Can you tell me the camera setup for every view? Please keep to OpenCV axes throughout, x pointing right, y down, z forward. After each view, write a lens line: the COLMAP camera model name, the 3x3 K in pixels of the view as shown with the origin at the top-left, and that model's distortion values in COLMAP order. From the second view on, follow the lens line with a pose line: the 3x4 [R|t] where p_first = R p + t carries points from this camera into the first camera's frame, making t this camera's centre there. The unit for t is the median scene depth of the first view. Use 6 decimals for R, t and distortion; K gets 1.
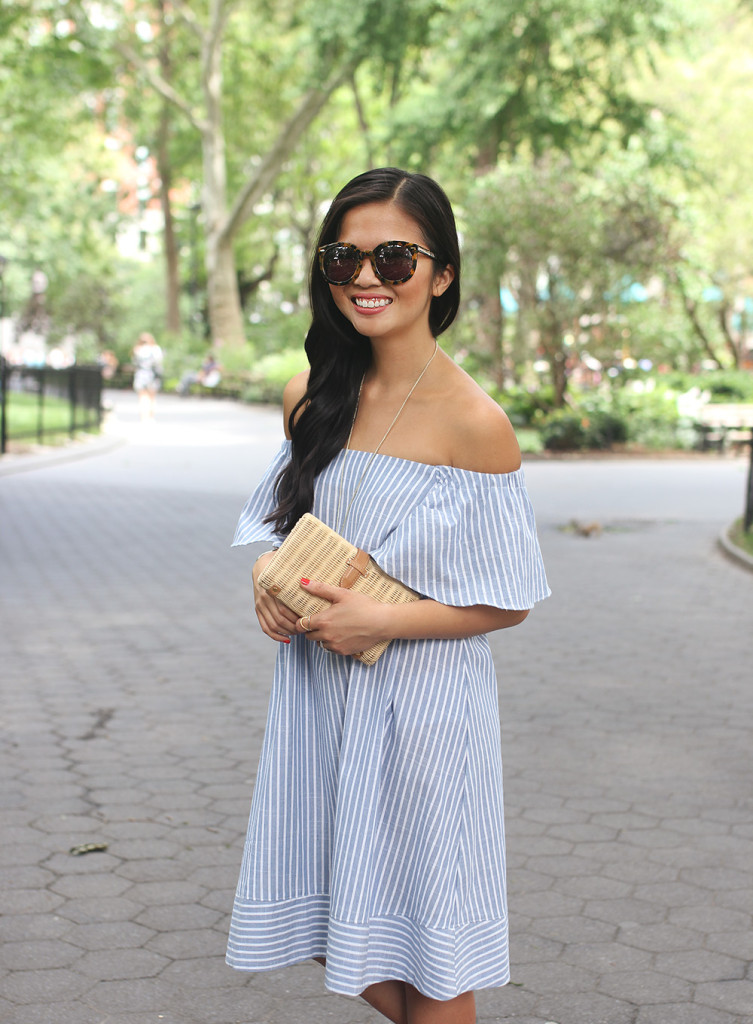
lens RADIAL K [[1746.1, 0, 376.5], [0, 1746.1, 512.0], [0, 0, 1]] dist [-0.026672, -0.022821]
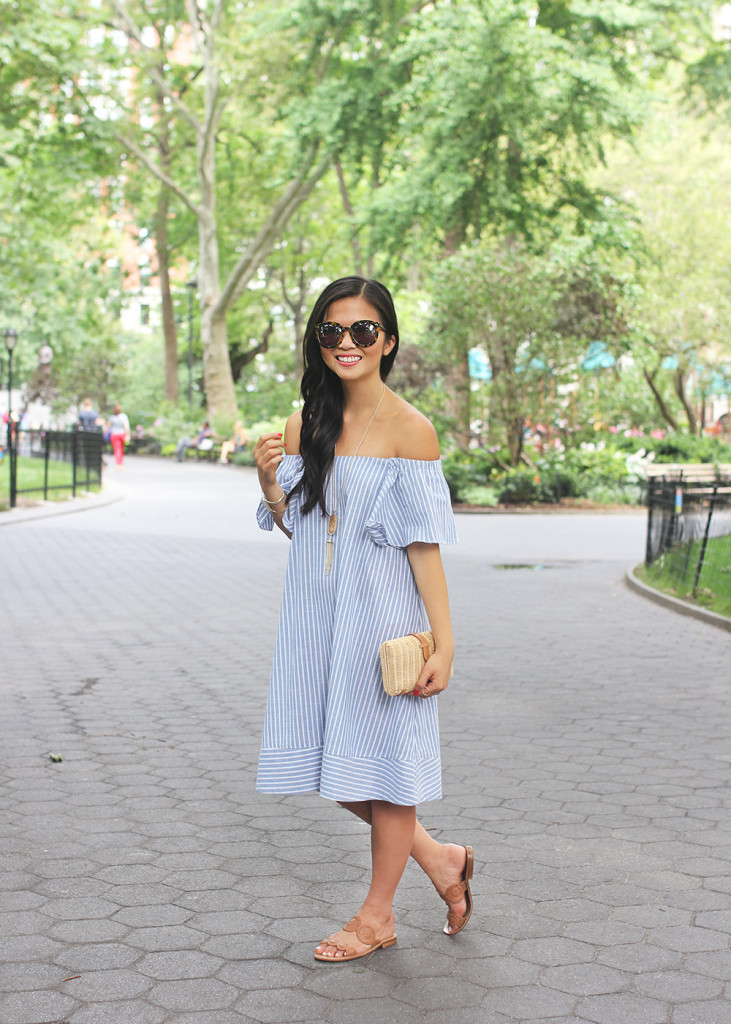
lens RADIAL K [[1930.4, 0, 365.5], [0, 1930.4, 512.0], [0, 0, 1]] dist [-0.019629, -0.025898]
pose [[0.999629, -0.002236, -0.027136, 0.039358], [0.000907, 0.998804, -0.048878, 0.025871], [0.027213, 0.048835, 0.998436, -0.196911]]
